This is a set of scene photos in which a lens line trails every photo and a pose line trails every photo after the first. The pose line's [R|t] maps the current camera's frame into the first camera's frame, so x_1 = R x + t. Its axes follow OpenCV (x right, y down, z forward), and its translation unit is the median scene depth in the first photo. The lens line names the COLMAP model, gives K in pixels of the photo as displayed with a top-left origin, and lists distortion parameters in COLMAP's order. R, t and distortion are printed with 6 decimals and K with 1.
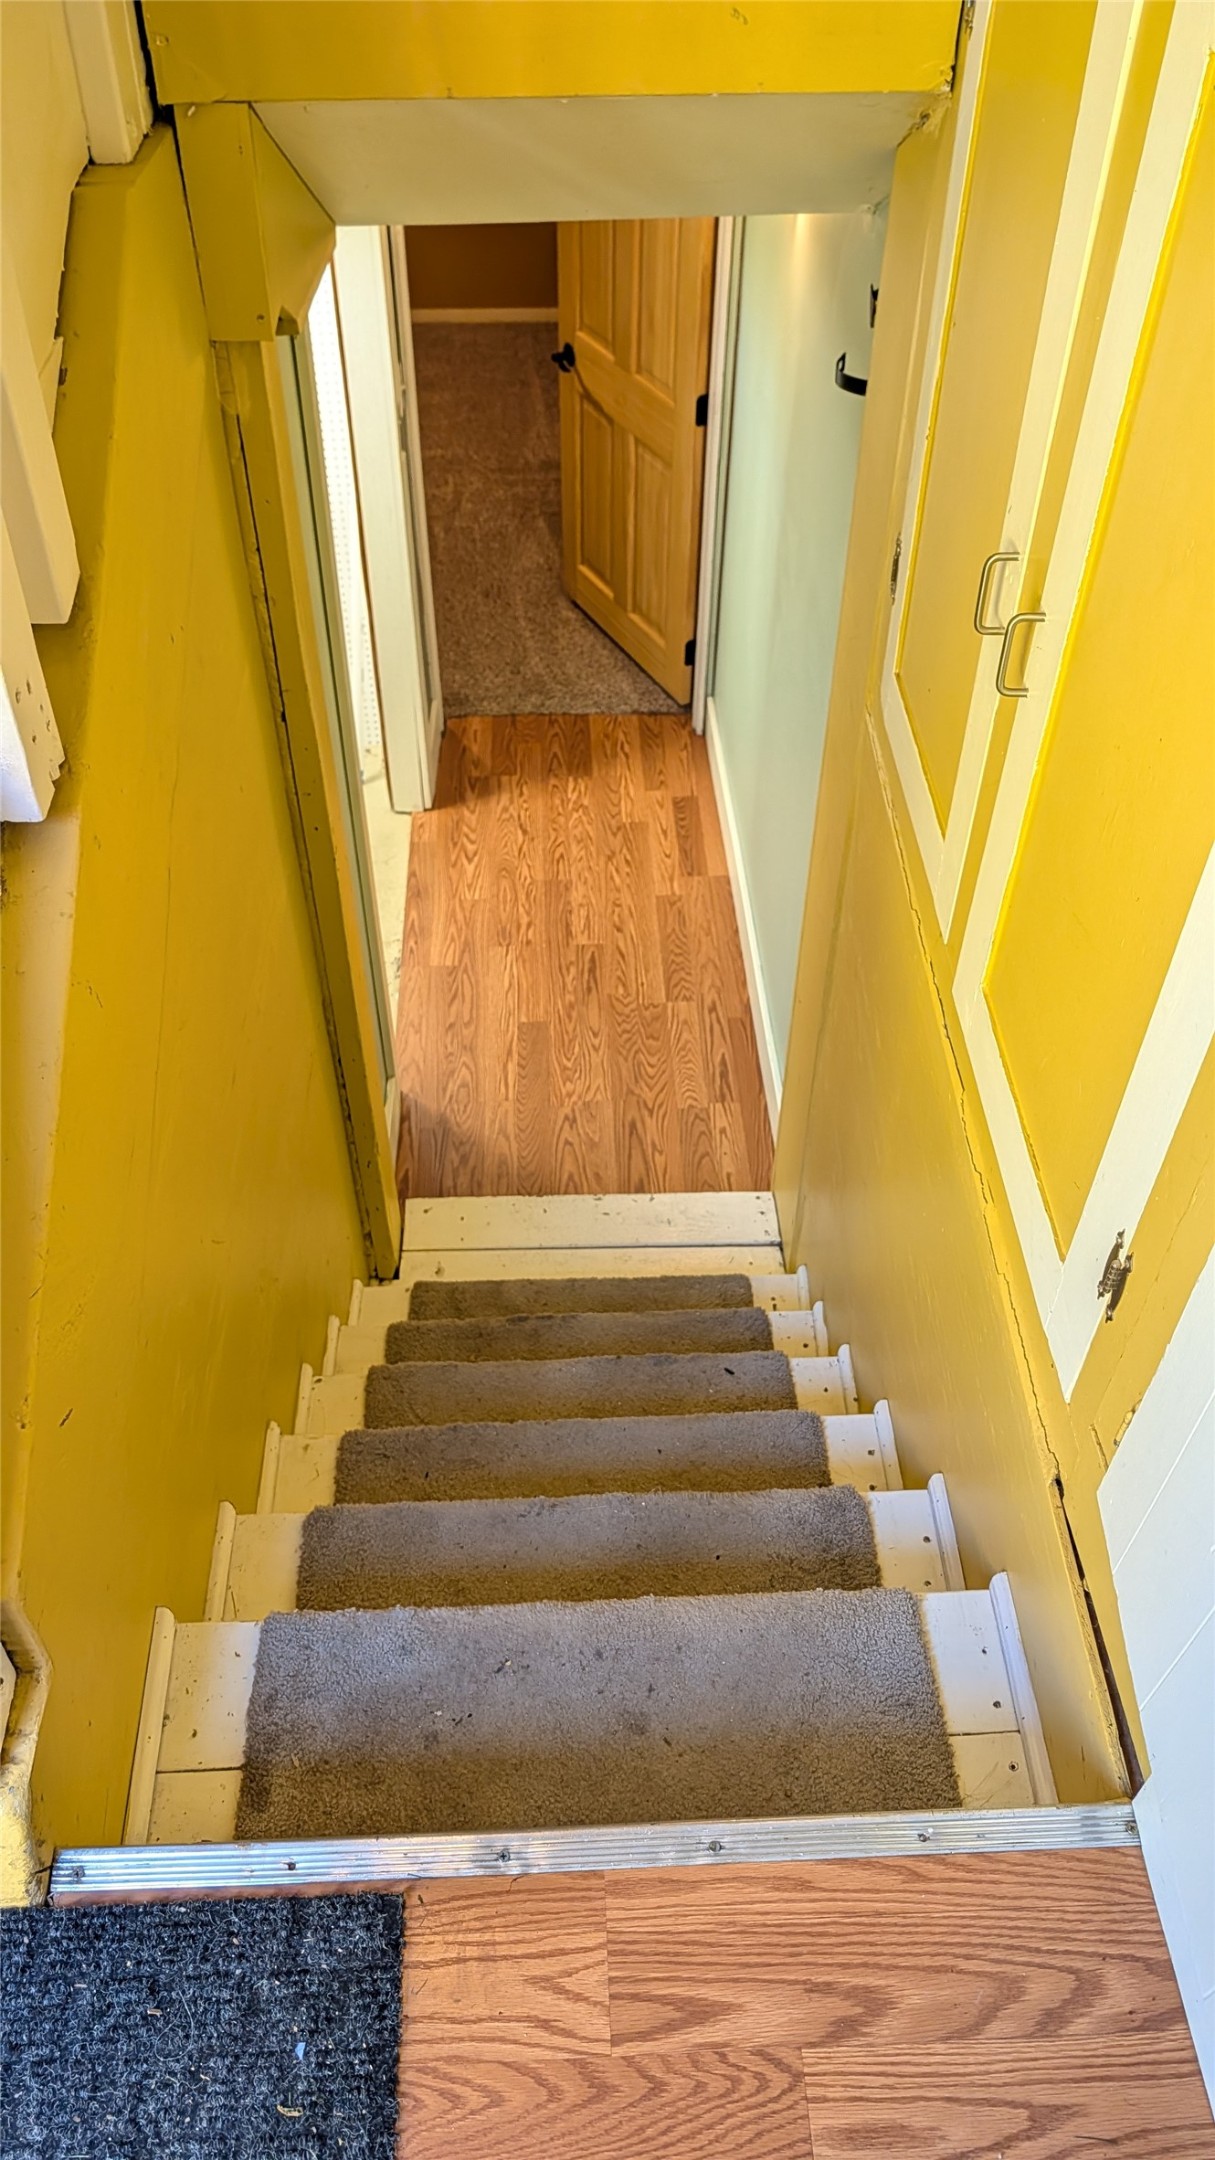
lens RADIAL K [[1565.2, 0, 607.5], [0, 1565.2, 1080.0], [0, 0, 1]] dist [0.016082, -0.006183]
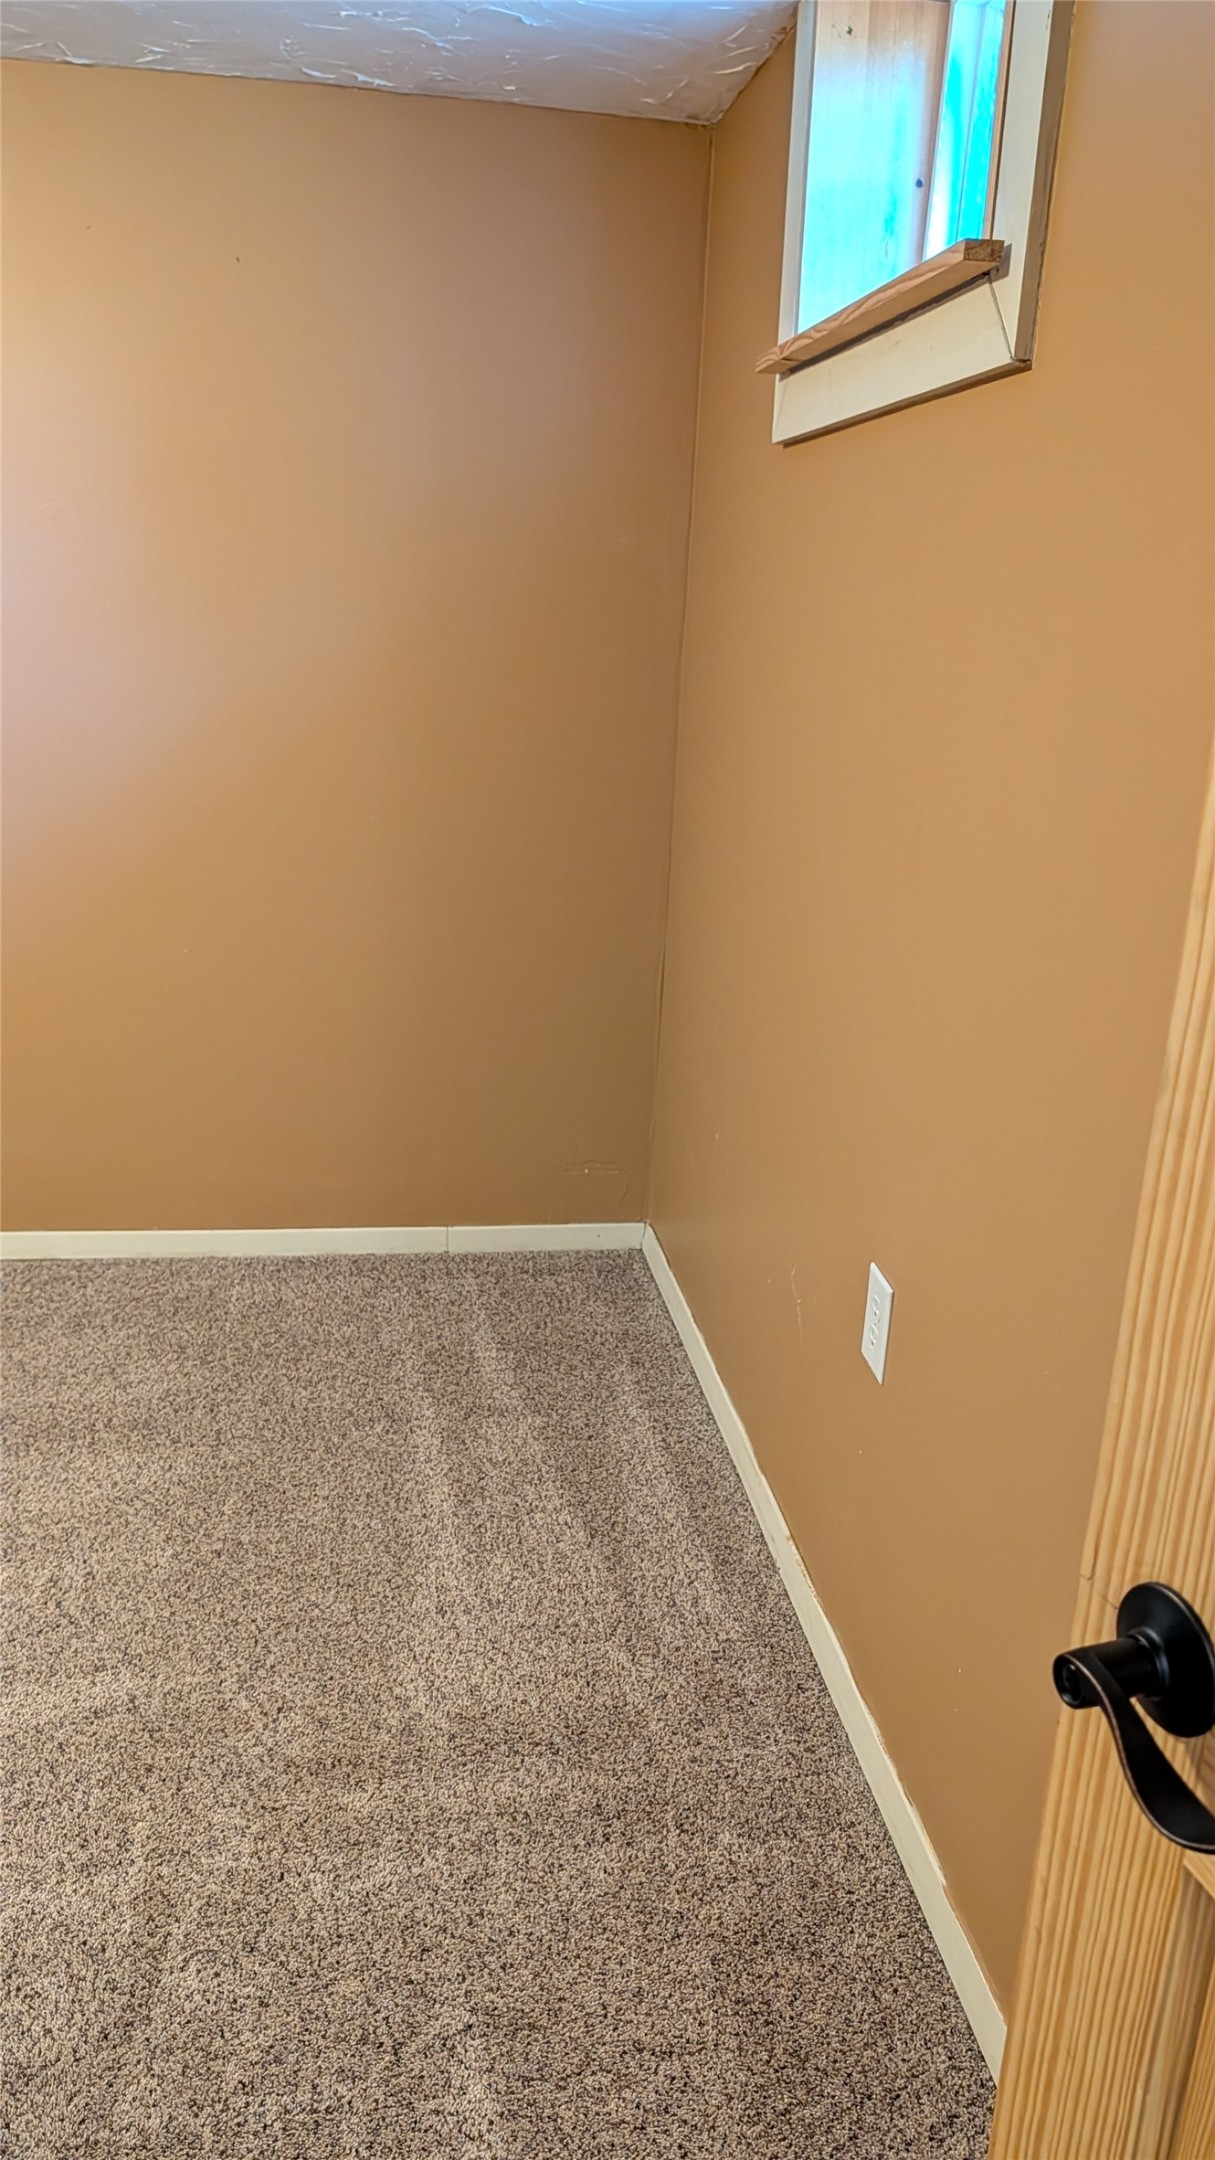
lens RADIAL K [[1565.2, 0, 607.5], [0, 1565.2, 1080.0], [0, 0, 1]] dist [0.016082, -0.006183]
pose [[0.994715, -0.011022, 0.102085, -0.056780], [0.058561, 0.877563, -0.475872, -0.473028], [-0.084341, 0.479335, 0.873570, 0.887651]]
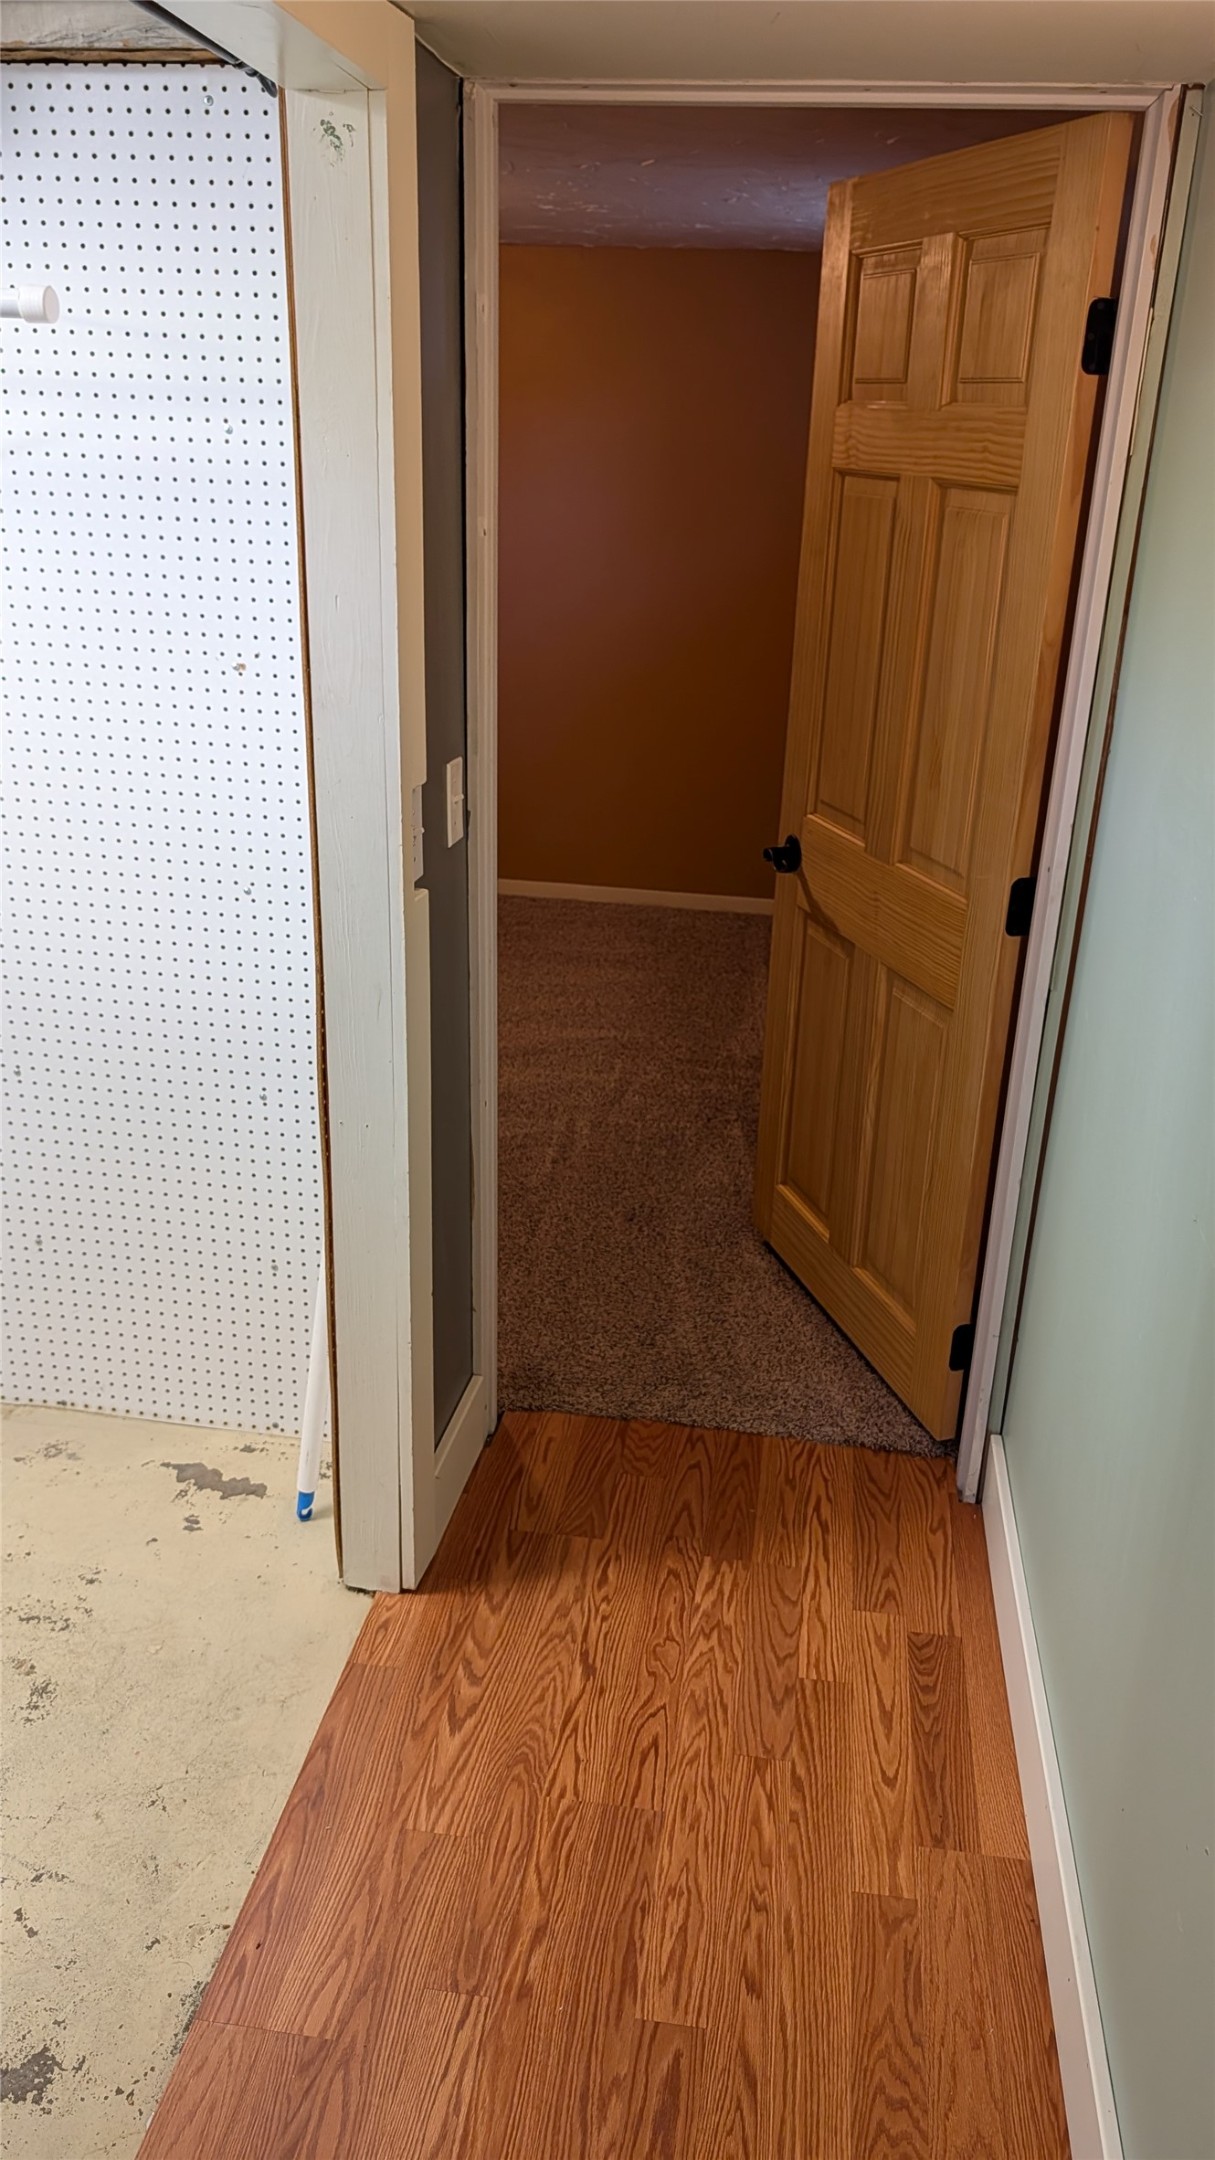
lens RADIAL K [[1565.2, 0, 607.5], [0, 1565.2, 1080.0], [0, 0, 1]] dist [0.016082, -0.006183]
pose [[0.981793, 0.091364, -0.166536, 0.015404], [-0.151639, 0.904997, -0.397474, -0.130238], [0.114400, 0.415491, 0.902375, 0.488272]]
